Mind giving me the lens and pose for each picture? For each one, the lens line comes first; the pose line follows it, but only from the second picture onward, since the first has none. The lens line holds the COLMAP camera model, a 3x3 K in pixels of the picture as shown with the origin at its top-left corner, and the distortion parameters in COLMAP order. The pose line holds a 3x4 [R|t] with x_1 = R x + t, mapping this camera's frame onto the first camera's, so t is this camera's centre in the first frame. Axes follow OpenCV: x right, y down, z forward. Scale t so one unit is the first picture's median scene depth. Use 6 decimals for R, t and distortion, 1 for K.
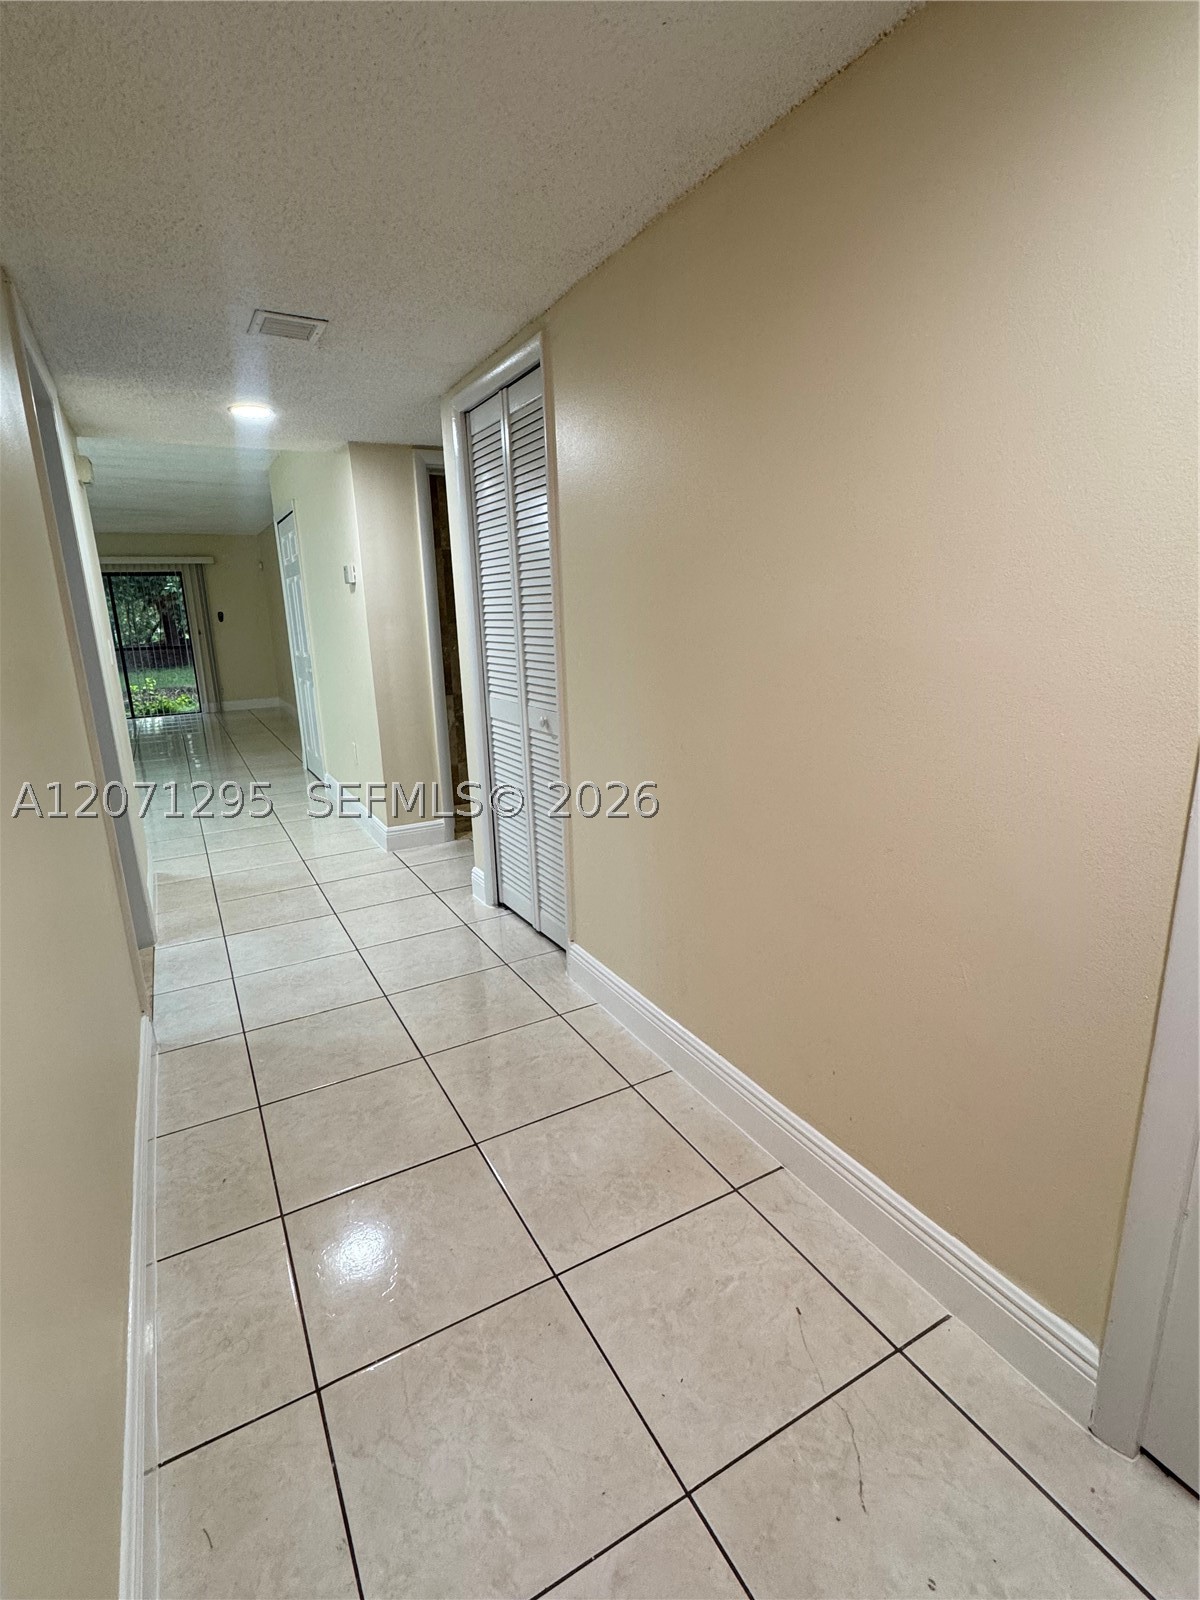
lens RADIAL K [[777.4, 0, 600.0], [0, 777.4, 800.0], [0, 0, 1]] dist [-0.000990, -0.000068]
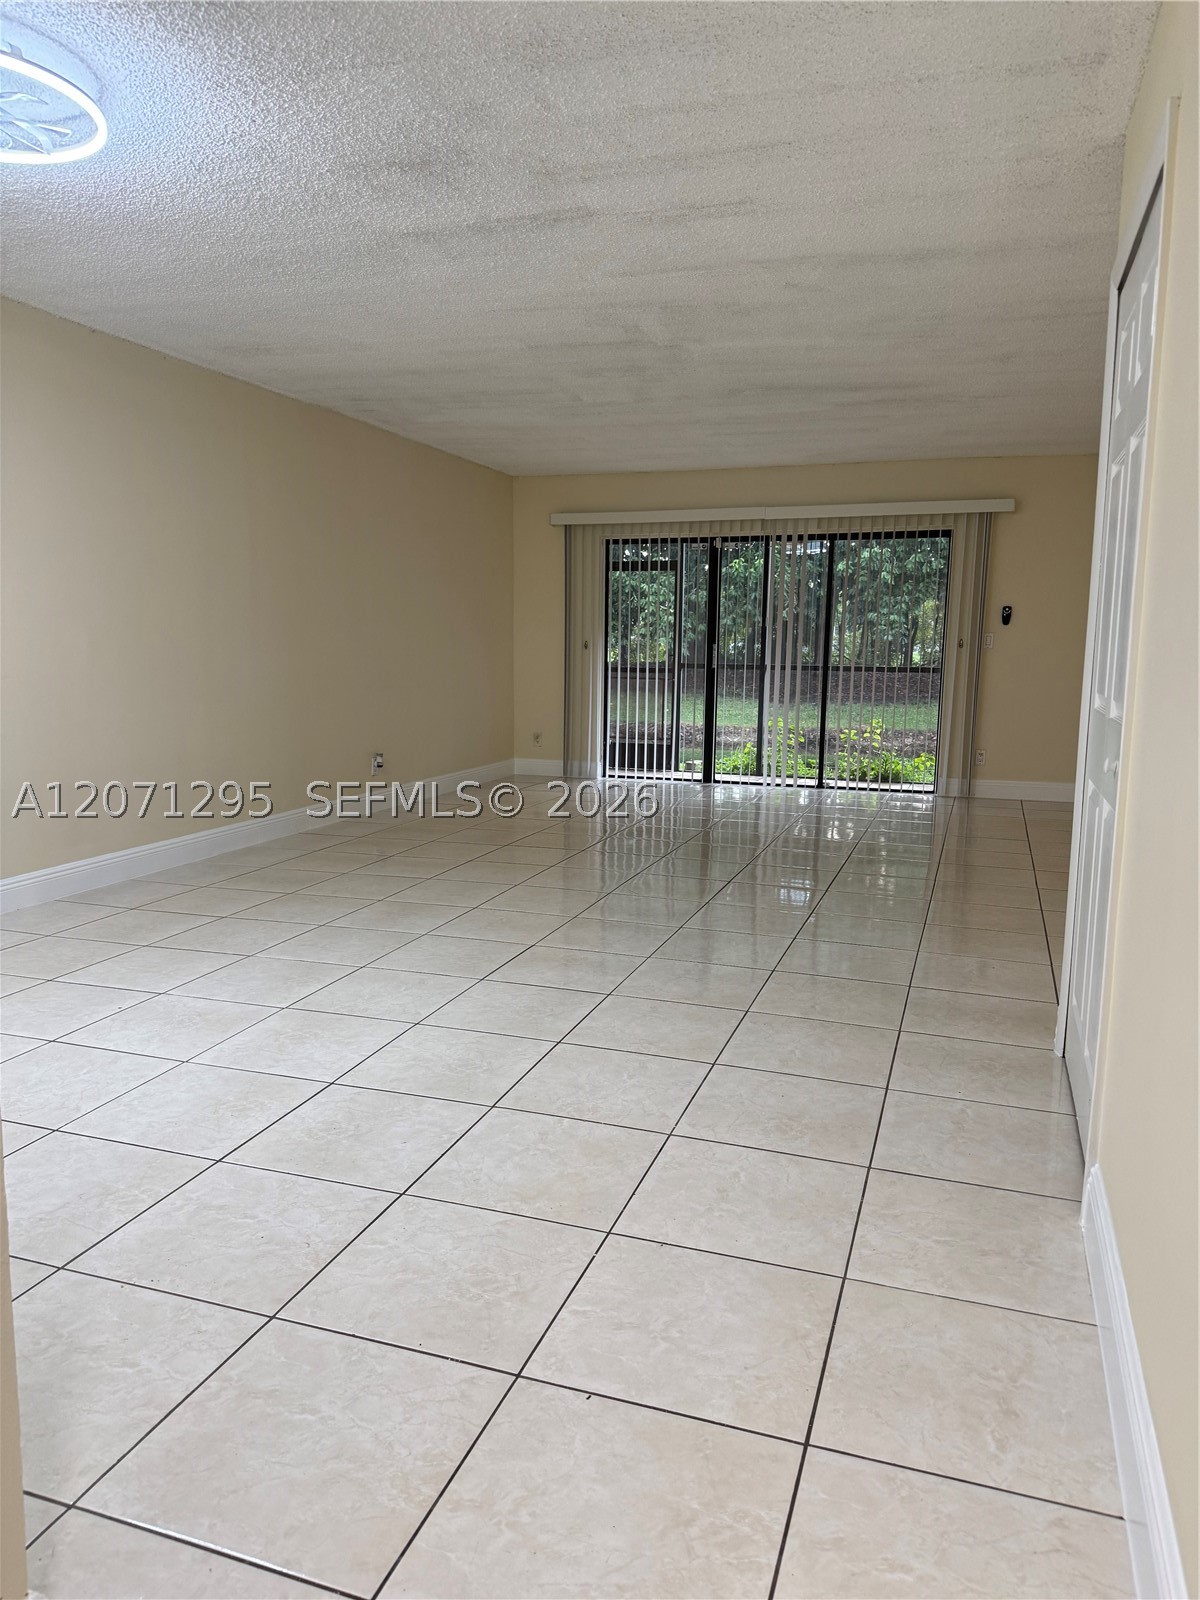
lens RADIAL K [[1115.9, 0, 600.0], [0, 1115.9, 800.0], [0, 0, 1]] dist [-0.000429, -0.003571]
pose [[0.665513, 0.142564, -0.732644, -0.114707], [-0.205101, 0.978732, 0.004142, -0.066765], [0.717653, 0.147509, 0.680599, 0.336152]]
